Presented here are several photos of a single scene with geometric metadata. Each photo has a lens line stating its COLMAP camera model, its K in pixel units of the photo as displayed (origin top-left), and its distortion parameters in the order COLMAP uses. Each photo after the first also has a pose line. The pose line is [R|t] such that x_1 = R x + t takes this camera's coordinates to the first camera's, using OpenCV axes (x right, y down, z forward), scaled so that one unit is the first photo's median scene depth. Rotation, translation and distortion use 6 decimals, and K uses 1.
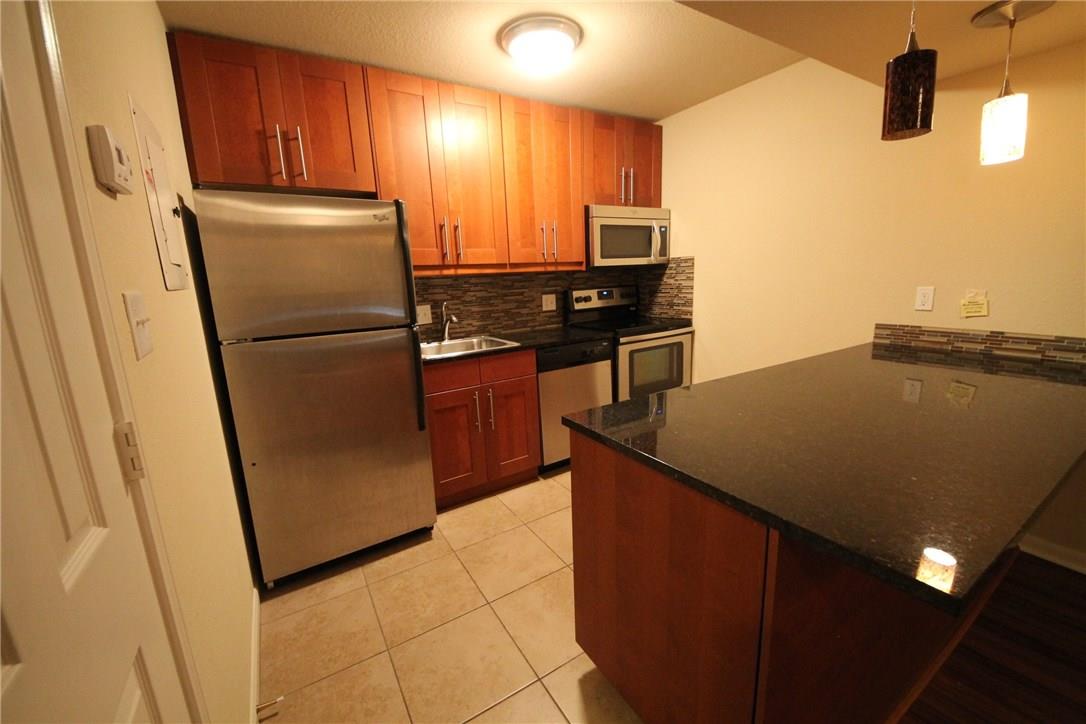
lens RADIAL K [[428.6, 0, 542.4], [0, 428.6, 362.5], [0, 0, 1]] dist [0.003927, 0.000078]
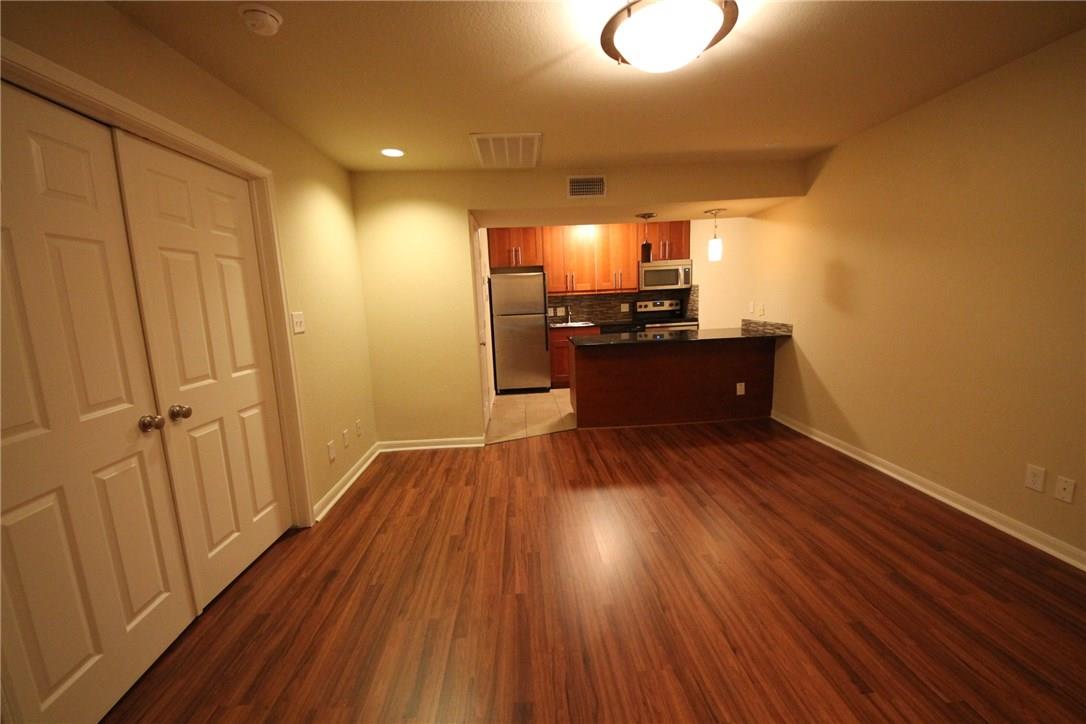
lens RADIAL K [[428.6, 0, 540.2], [0, 428.6, 360.4], [0, 0, 1]] dist [0.003927, 0.000078]
pose [[0.877701, 0.076399, -0.473078, 0.697969], [-0.088211, 0.996098, -0.002794, 0.160423], [0.471019, 0.044184, 0.881016, -1.035211]]
